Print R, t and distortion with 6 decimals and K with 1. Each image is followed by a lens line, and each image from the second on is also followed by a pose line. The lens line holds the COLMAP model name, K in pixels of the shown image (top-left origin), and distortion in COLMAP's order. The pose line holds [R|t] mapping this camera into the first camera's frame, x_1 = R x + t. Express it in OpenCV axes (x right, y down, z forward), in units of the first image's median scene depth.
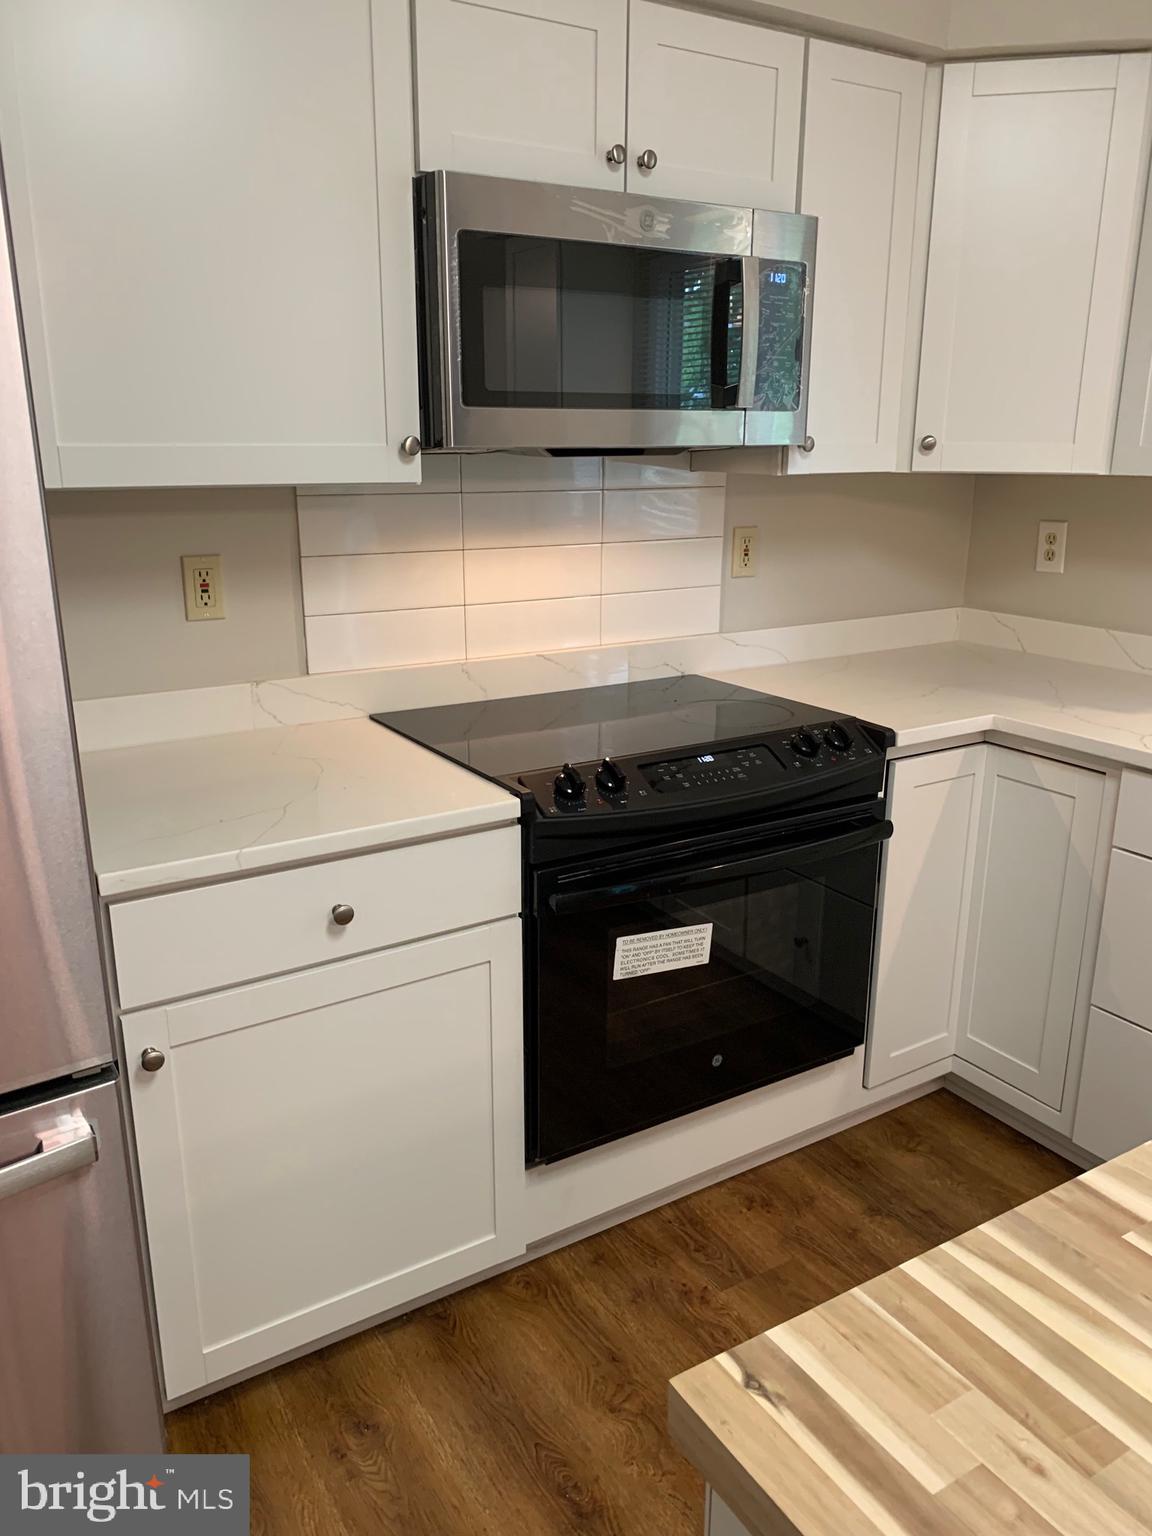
lens RADIAL K [[1157.7, 0, 576.0], [0, 1157.7, 768.0], [0, 0, 1]] dist [0.100862, -0.196525]
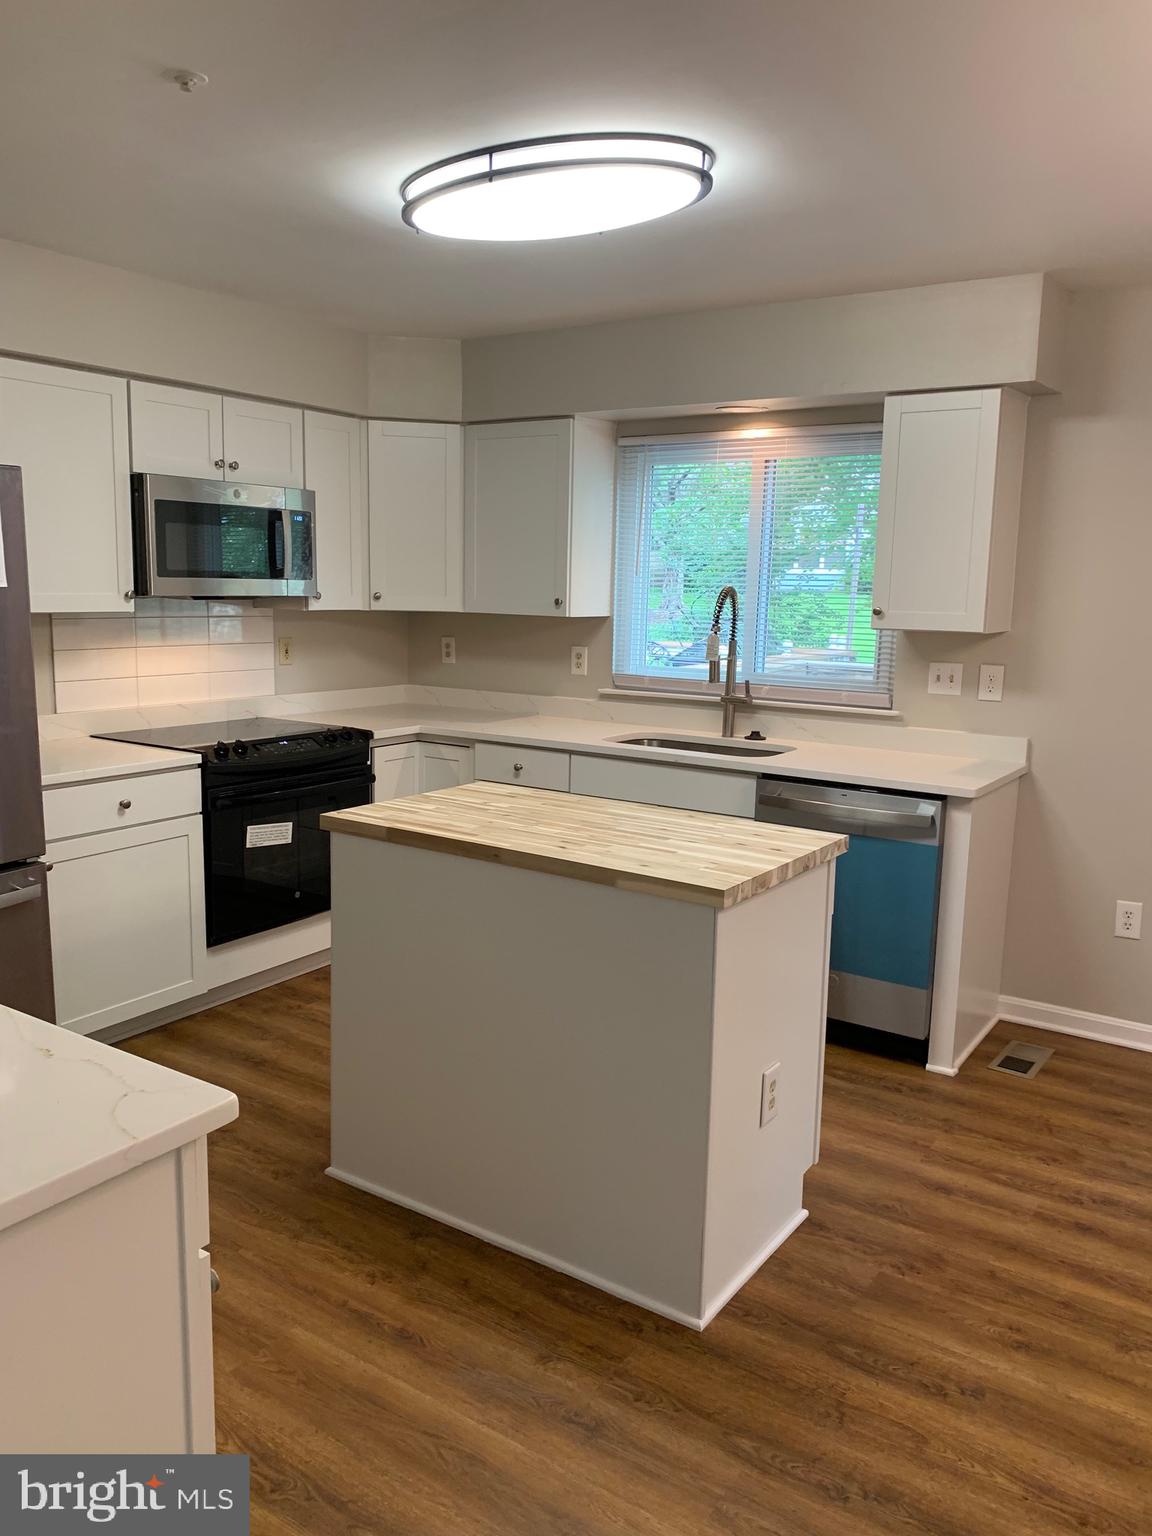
lens RADIAL K [[1157.7, 0, 576.0], [0, 1157.7, 768.0], [0, 0, 1]] dist [0.100862, -0.196525]
pose [[0.910015, -0.050599, 0.411475, -0.252842], [0.098141, 0.990605, -0.095233, 0.267753], [-0.402791, 0.127046, 0.906432, -1.020554]]
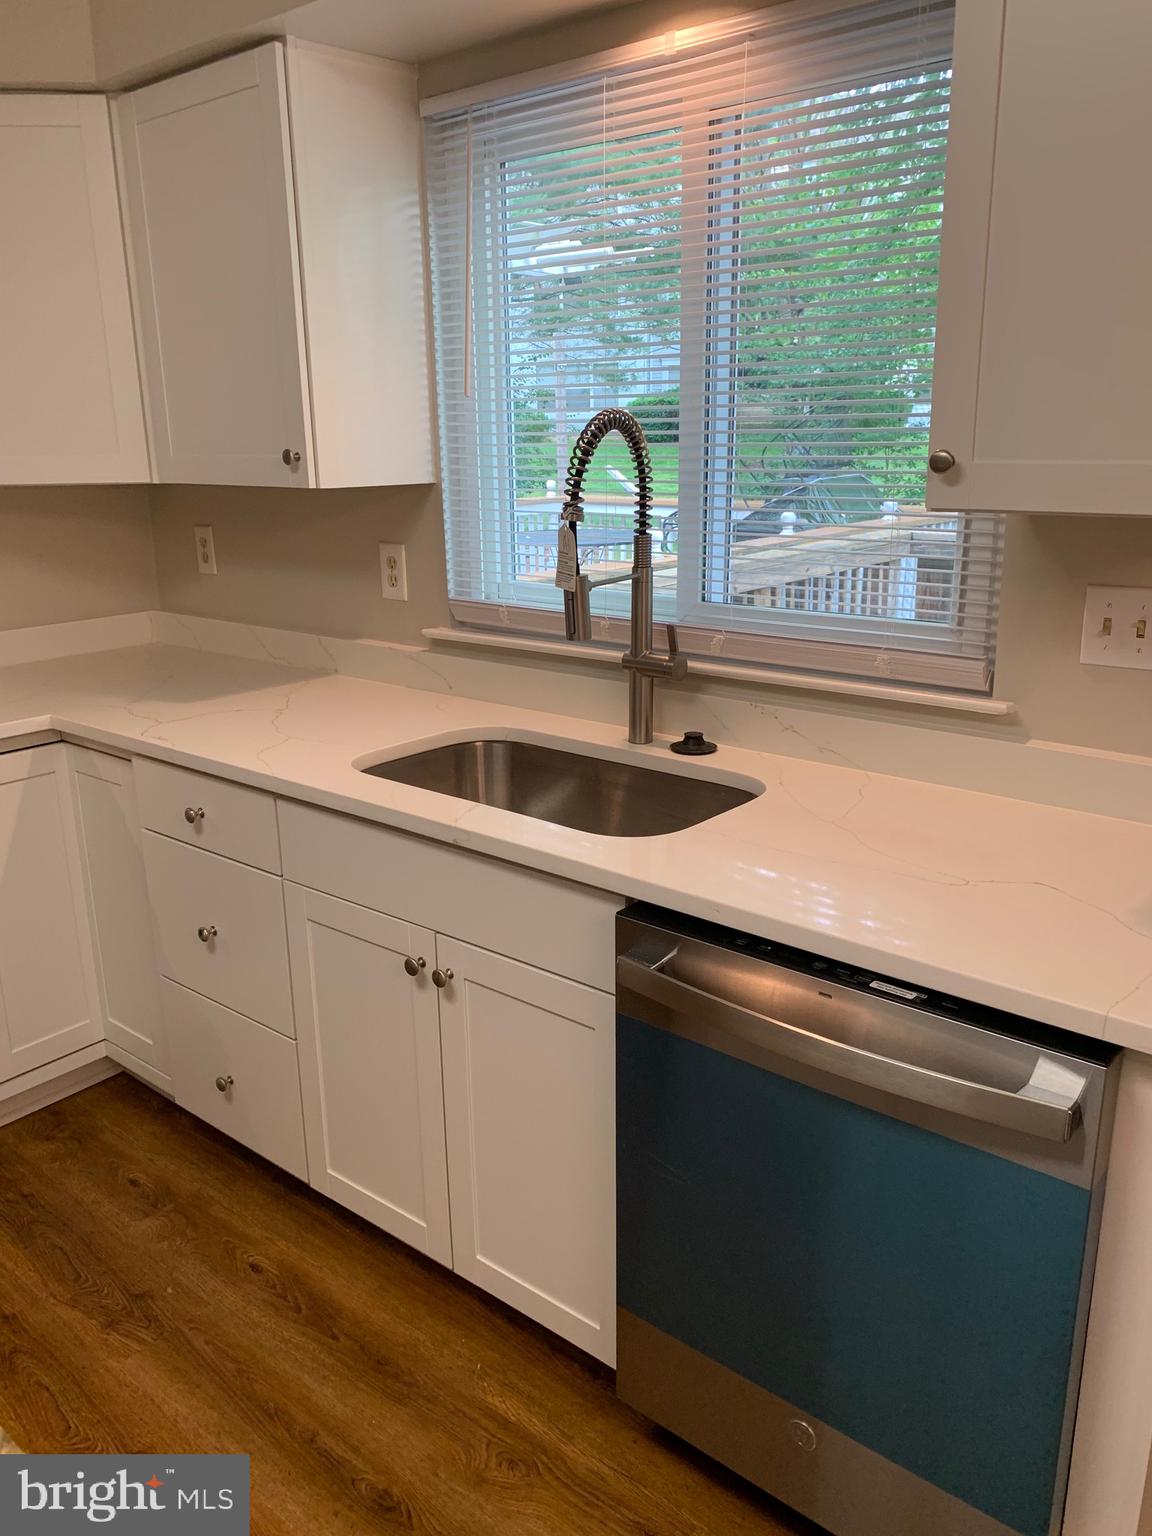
lens RADIAL K [[1168.2, 0, 607.0], [0, 1168.2, 767.7], [0, 0, 1]] dist [0.078549, -0.200525]
pose [[0.944674, -0.101918, 0.311775, 0.530832], [0.103344, 0.994573, 0.011989, 0.043668], [-0.311305, 0.020895, 0.950080, -0.164764]]
